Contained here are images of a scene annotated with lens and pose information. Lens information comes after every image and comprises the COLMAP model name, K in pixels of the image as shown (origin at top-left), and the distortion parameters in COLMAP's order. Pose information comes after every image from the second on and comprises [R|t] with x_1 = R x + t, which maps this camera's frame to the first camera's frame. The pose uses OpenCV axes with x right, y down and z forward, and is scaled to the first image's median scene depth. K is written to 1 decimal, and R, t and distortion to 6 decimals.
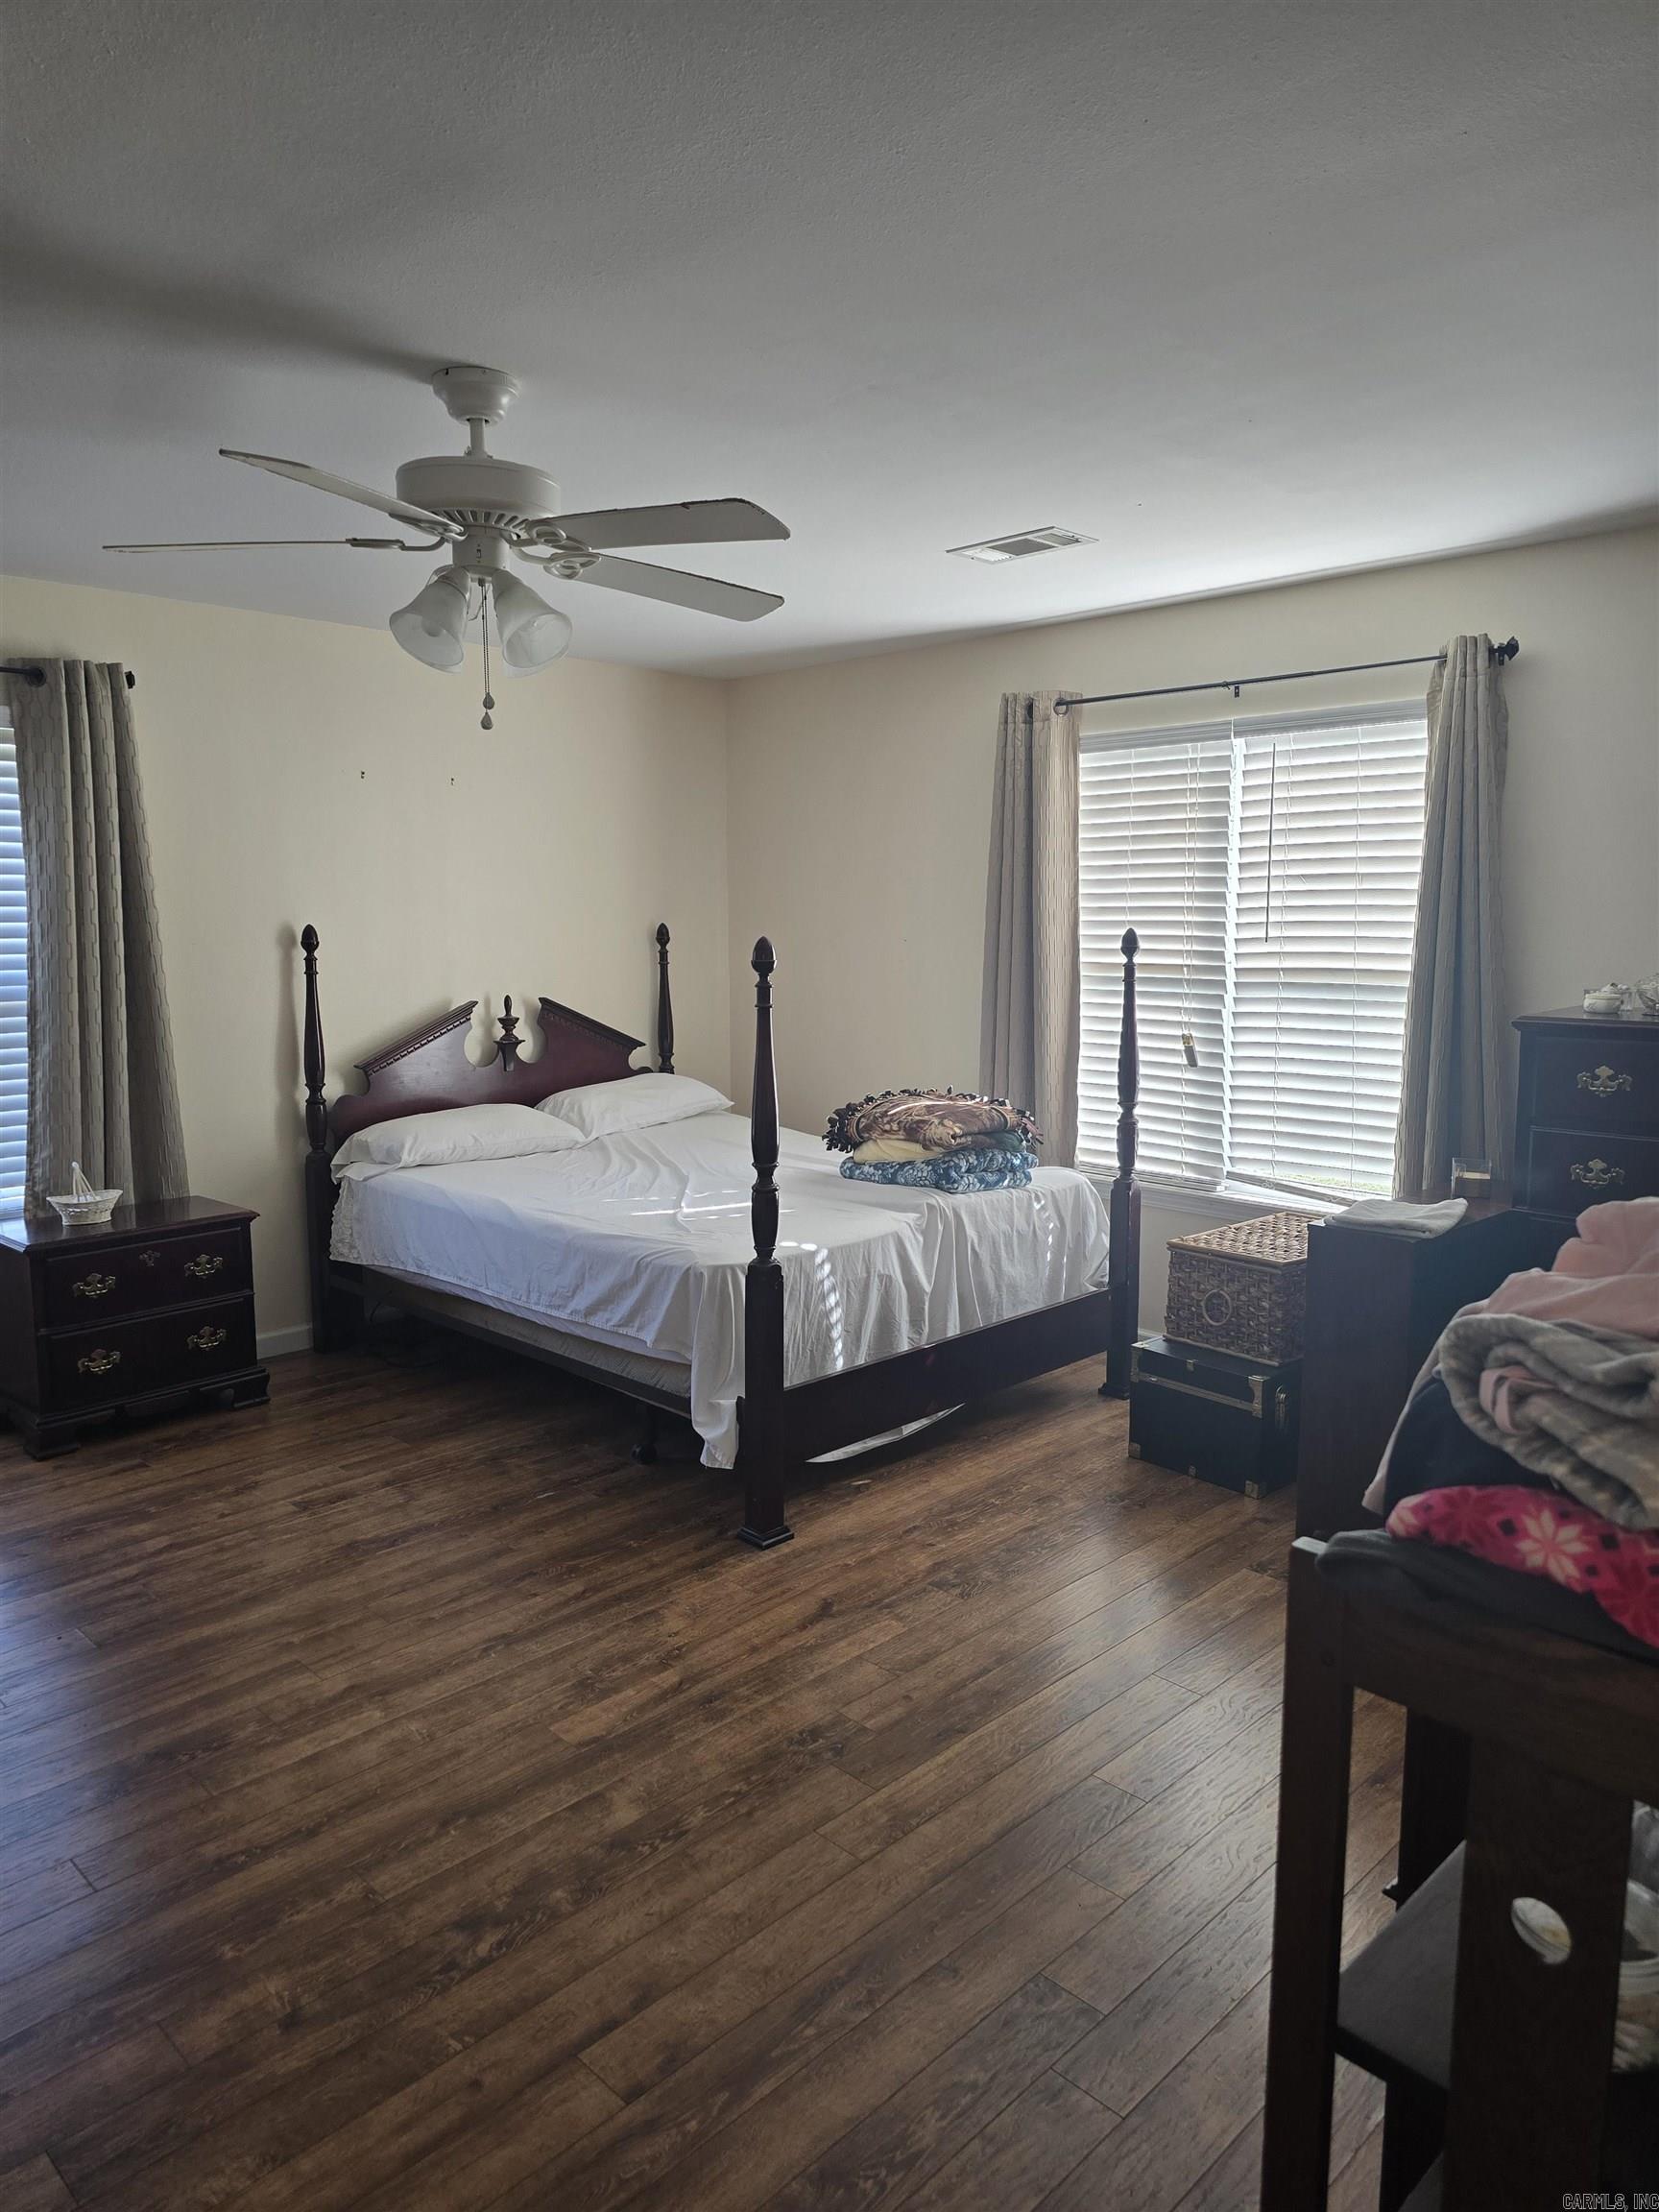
lens RADIAL K [[1480.7, 0, 799.6], [0, 1480.7, 1098.4], [0, 0, 1]] dist [0.062828, -0.058166]
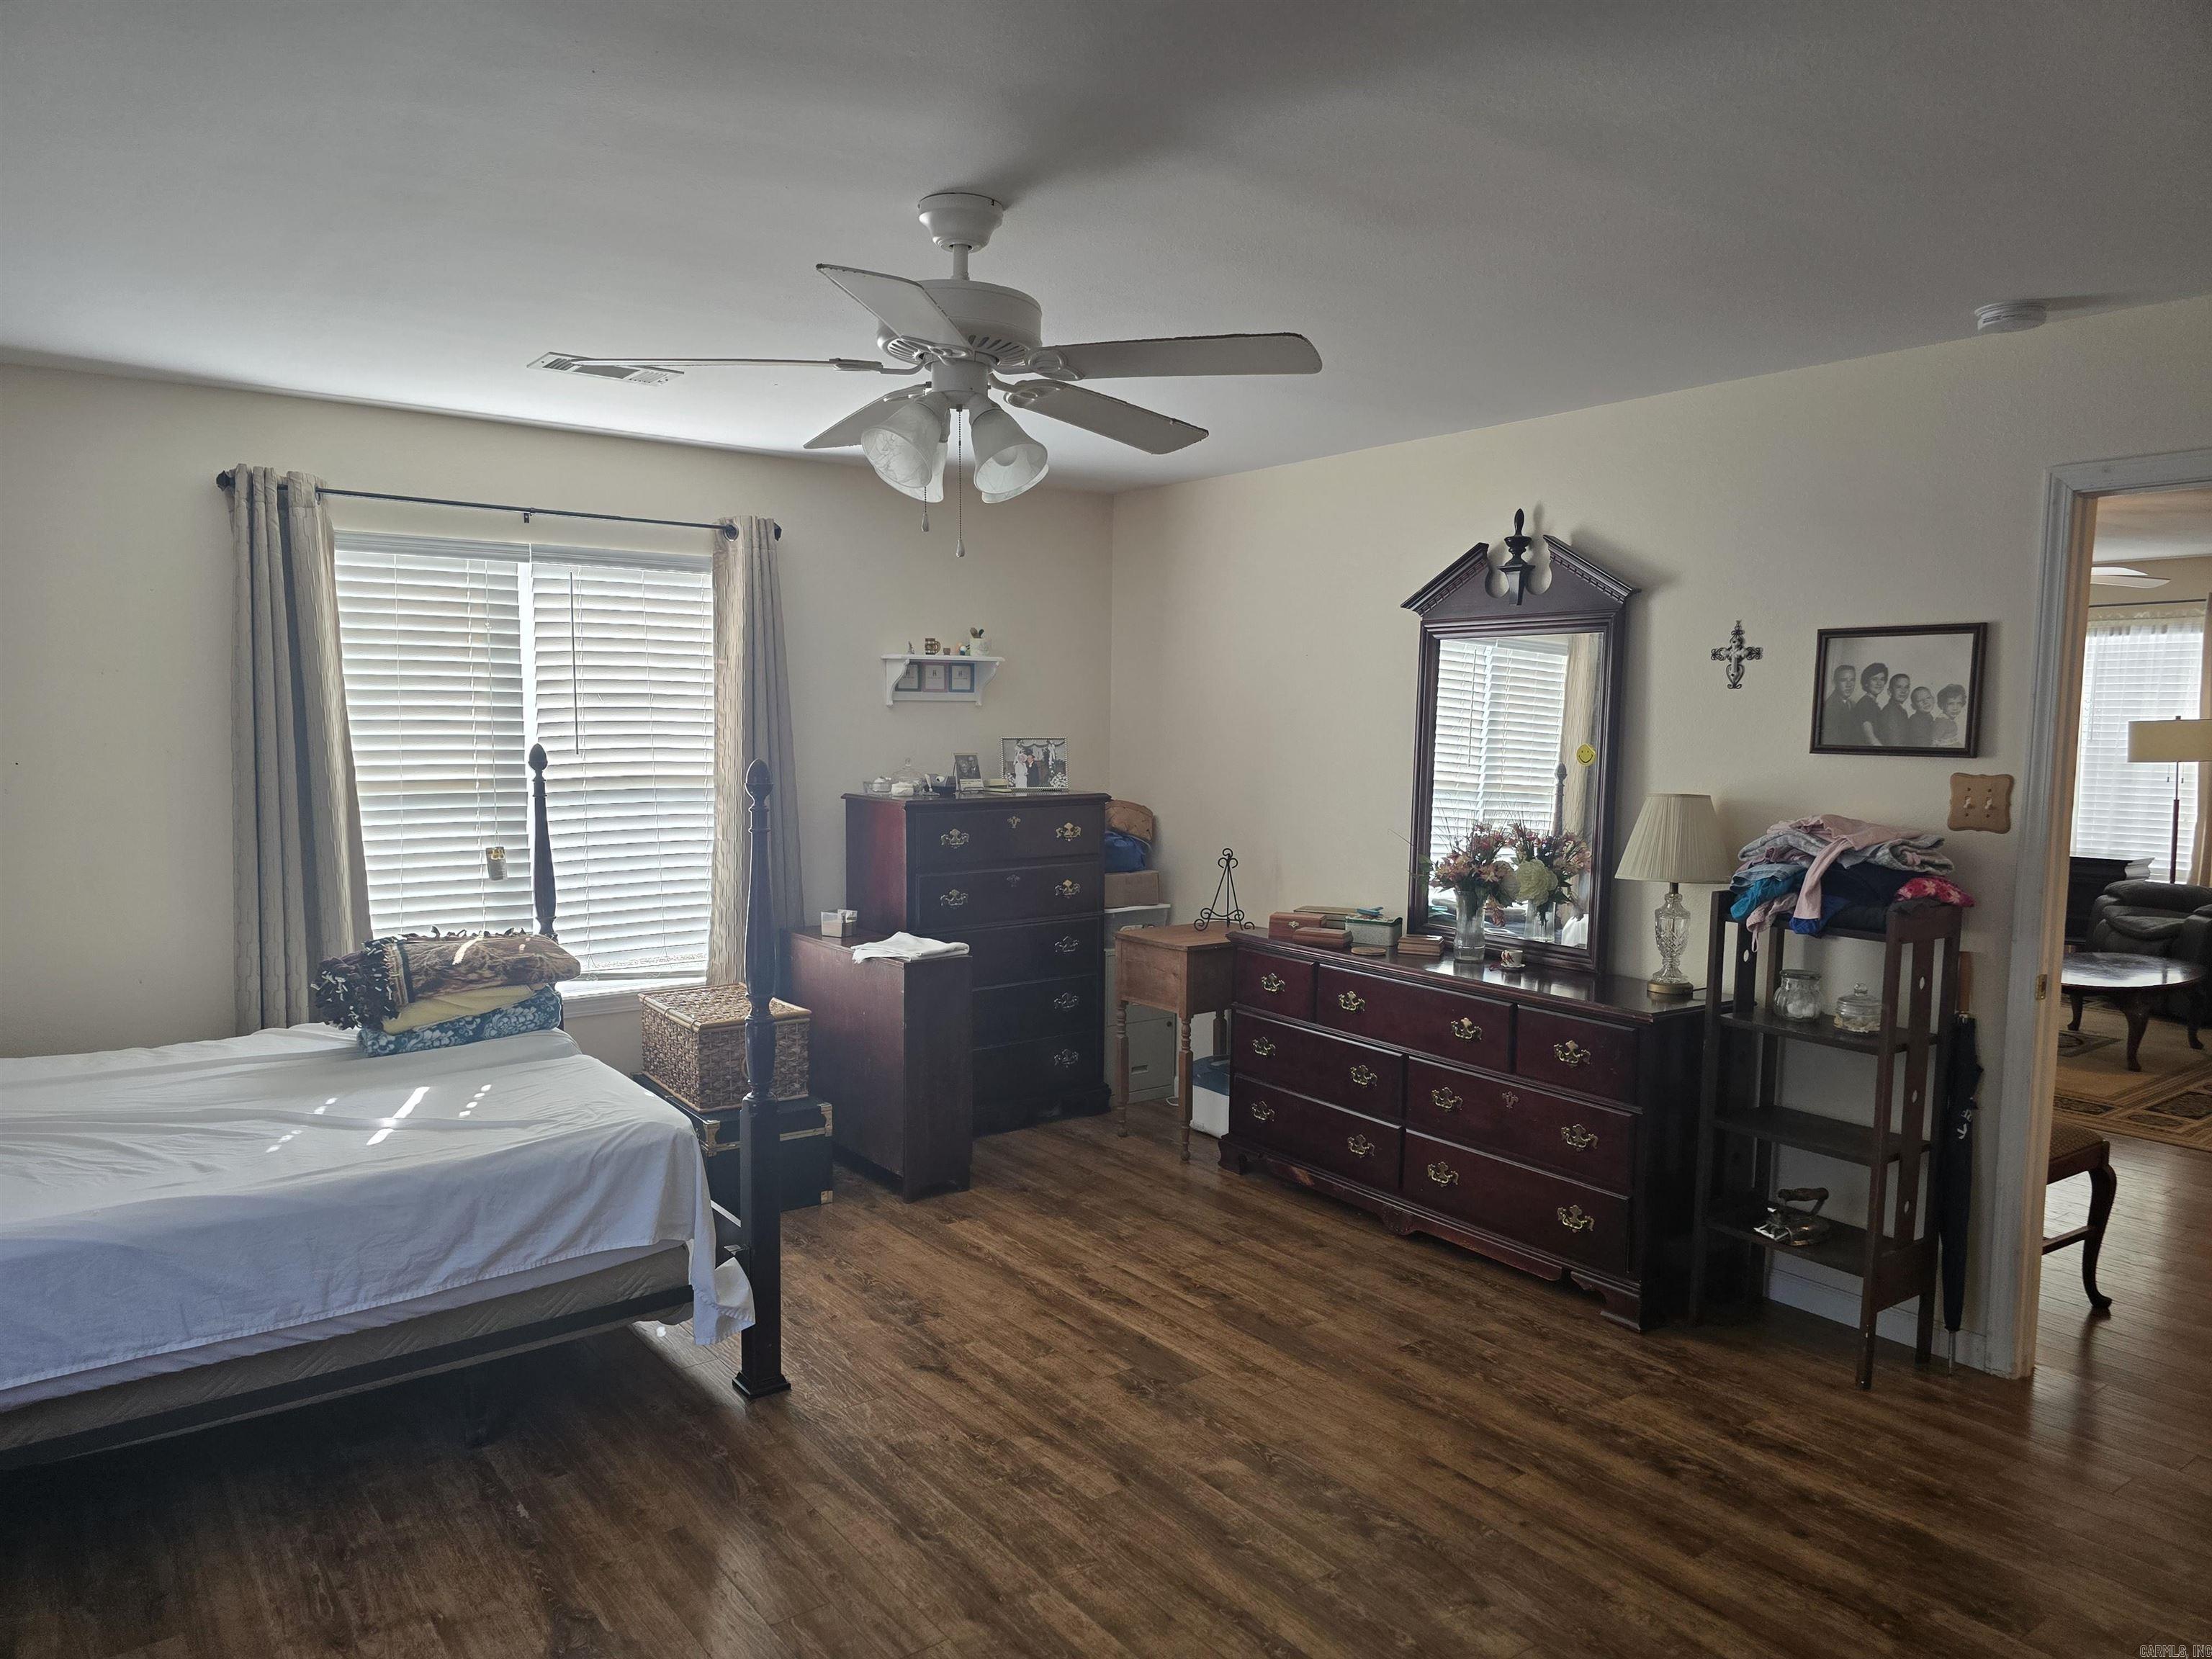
lens RADIAL K [[1480.7, 0, 1098.3], [0, 1480.7, 860.2], [0, 0, 1]] dist [0.062828, -0.058166]
pose [[0.140133, -0.099348, 0.985136, -0.828018], [0.118753, 0.989458, 0.082891, -0.085995], [-0.982986, 0.105372, 0.150453, 0.551520]]
